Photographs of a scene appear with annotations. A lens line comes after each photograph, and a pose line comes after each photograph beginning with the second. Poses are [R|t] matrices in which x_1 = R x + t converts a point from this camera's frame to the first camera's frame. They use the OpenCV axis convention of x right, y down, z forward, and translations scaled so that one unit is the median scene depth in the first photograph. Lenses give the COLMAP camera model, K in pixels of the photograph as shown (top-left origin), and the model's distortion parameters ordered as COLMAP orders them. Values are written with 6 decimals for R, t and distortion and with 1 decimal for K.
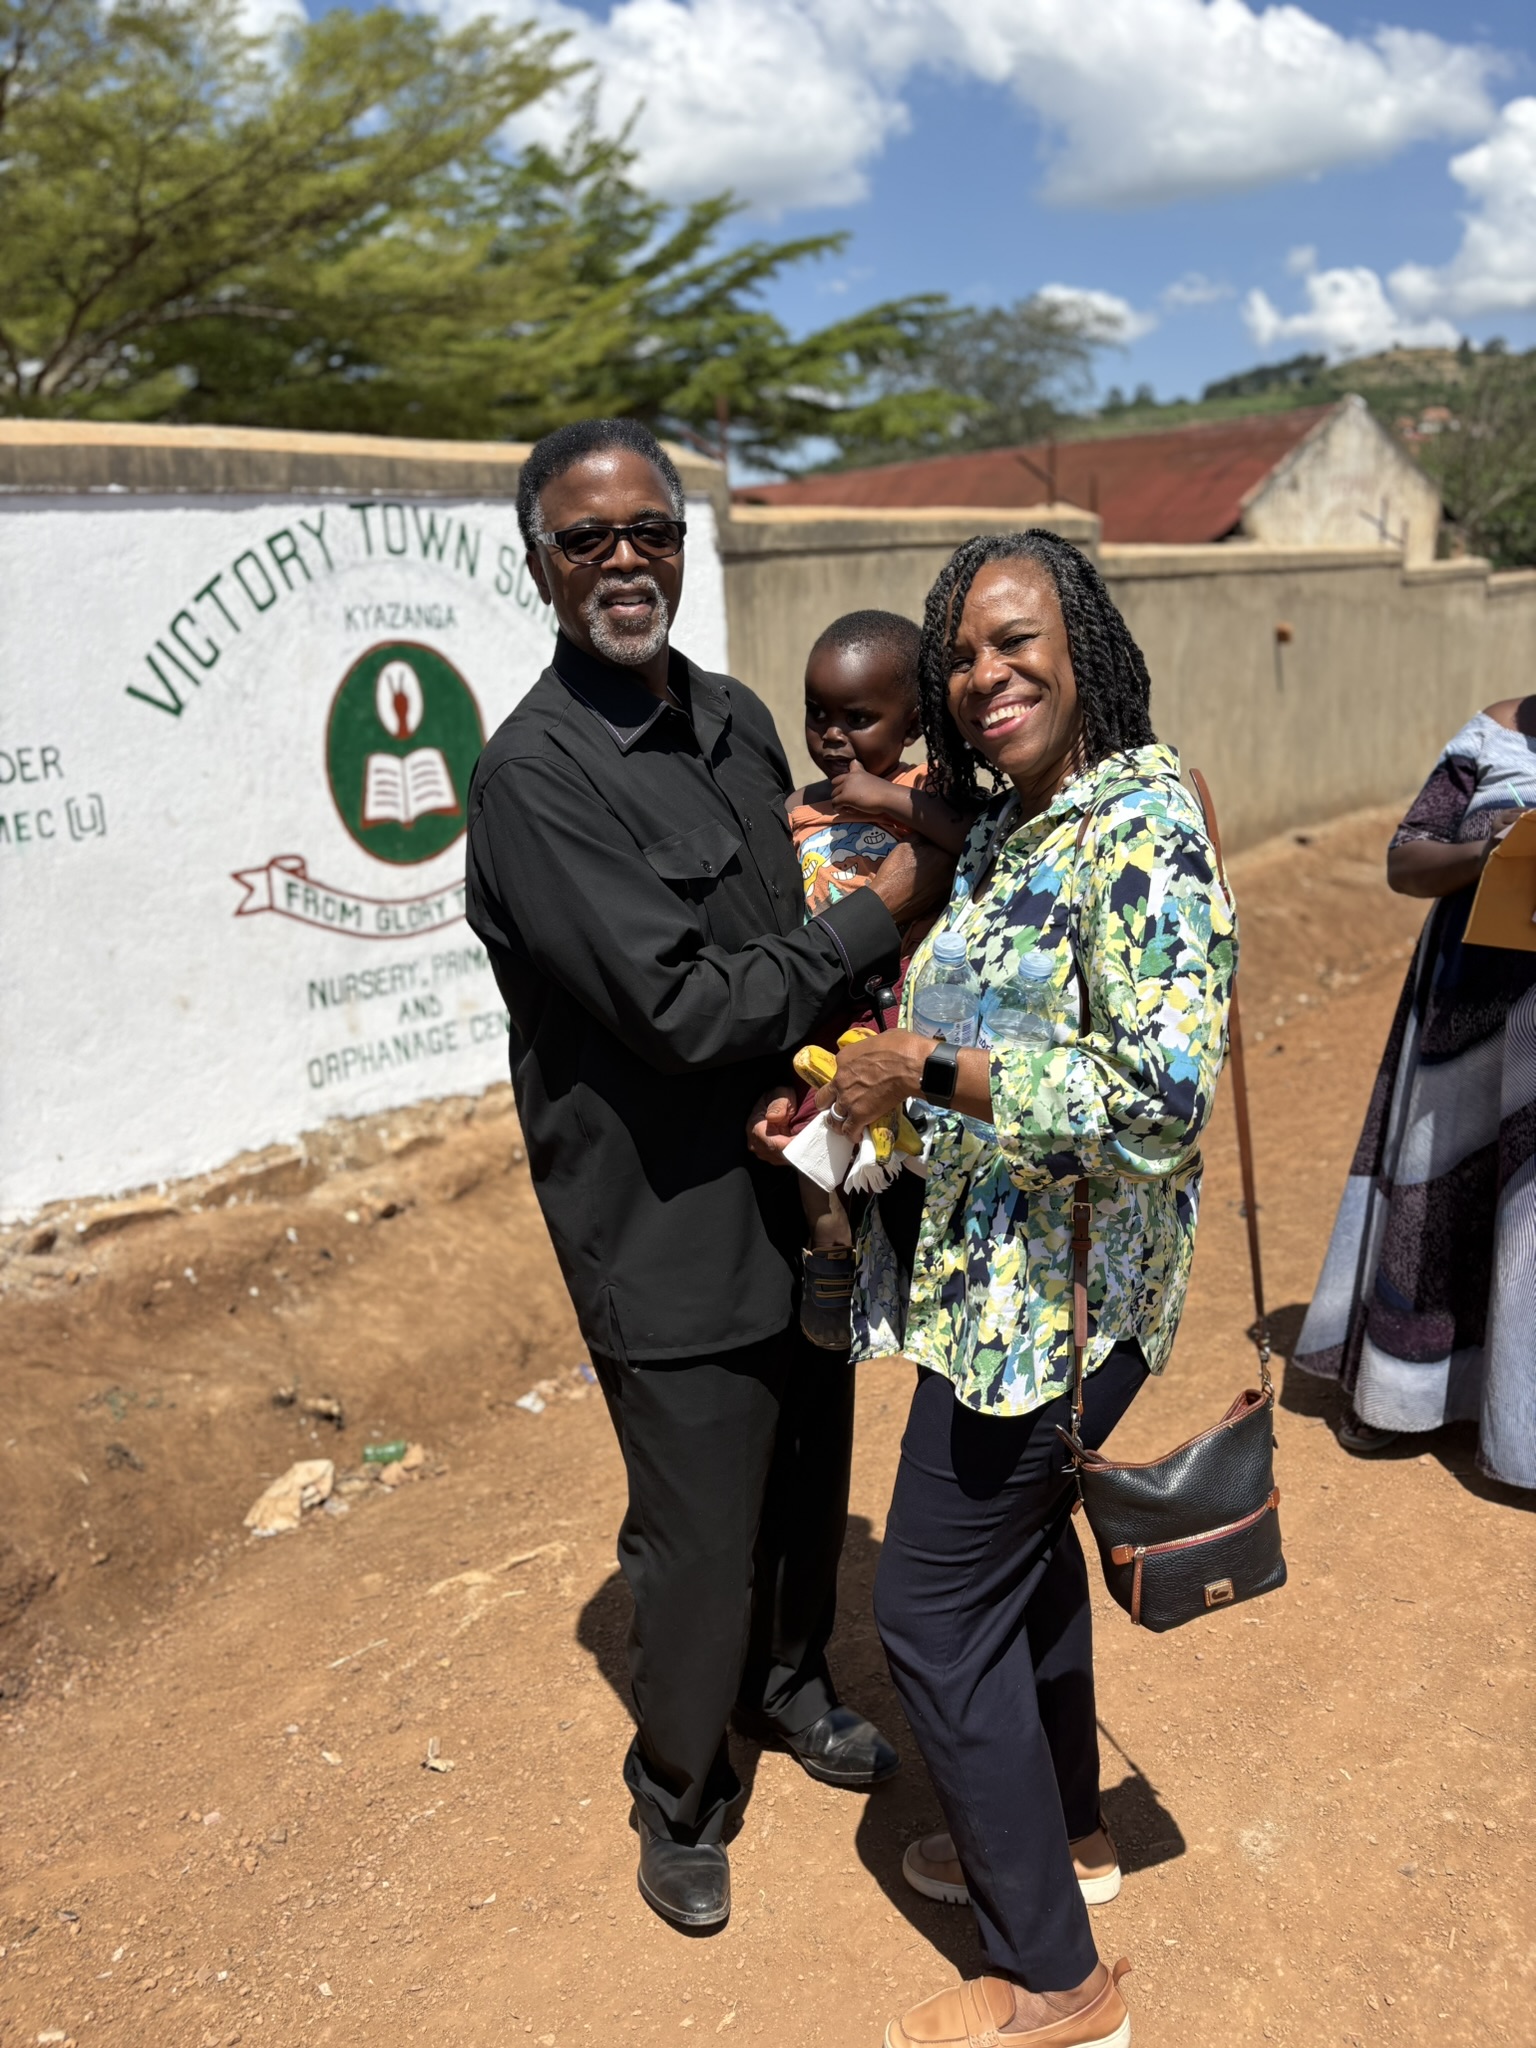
lens RADIAL K [[1537.0, 0, 769.0], [0, 1537.0, 1024.3], [0, 0, 1]] dist [0.046005, -0.016140]
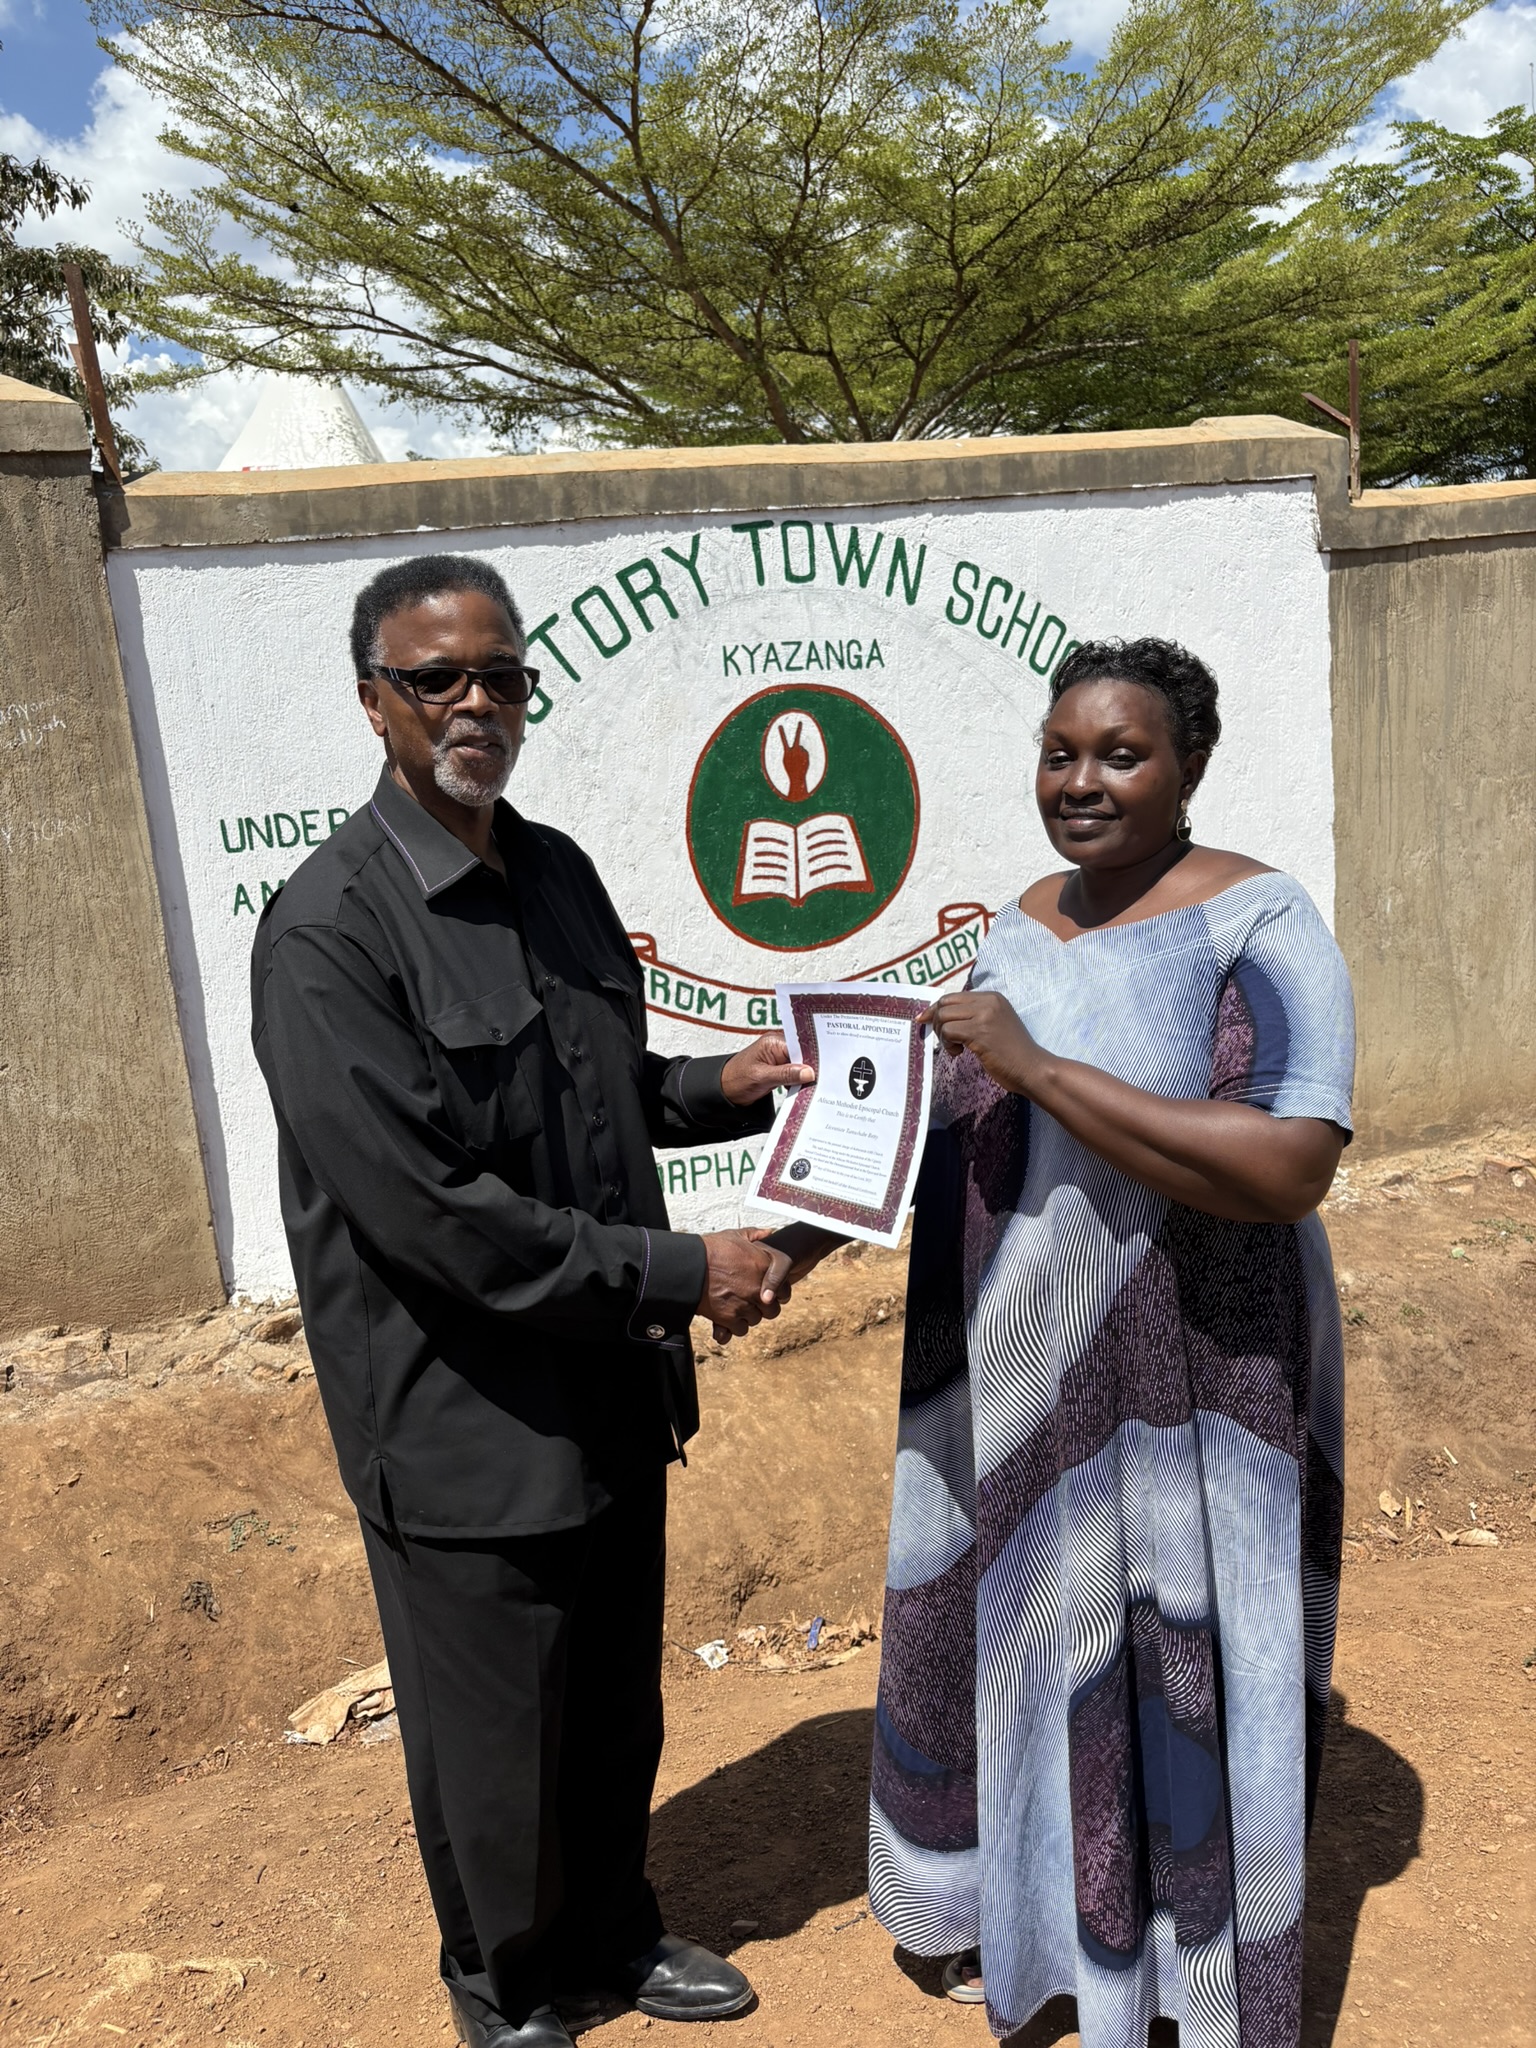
lens RADIAL K [[1537.0, 0, 760.2], [0, 1537.0, 1058.1], [0, 0, 1]] dist [0.046005, -0.016140]
pose [[0.828605, 0.109558, -0.549008, 0.229522], [-0.112465, 0.993248, 0.028467, -0.069653], [0.548420, 0.038157, 0.835332, 0.302884]]
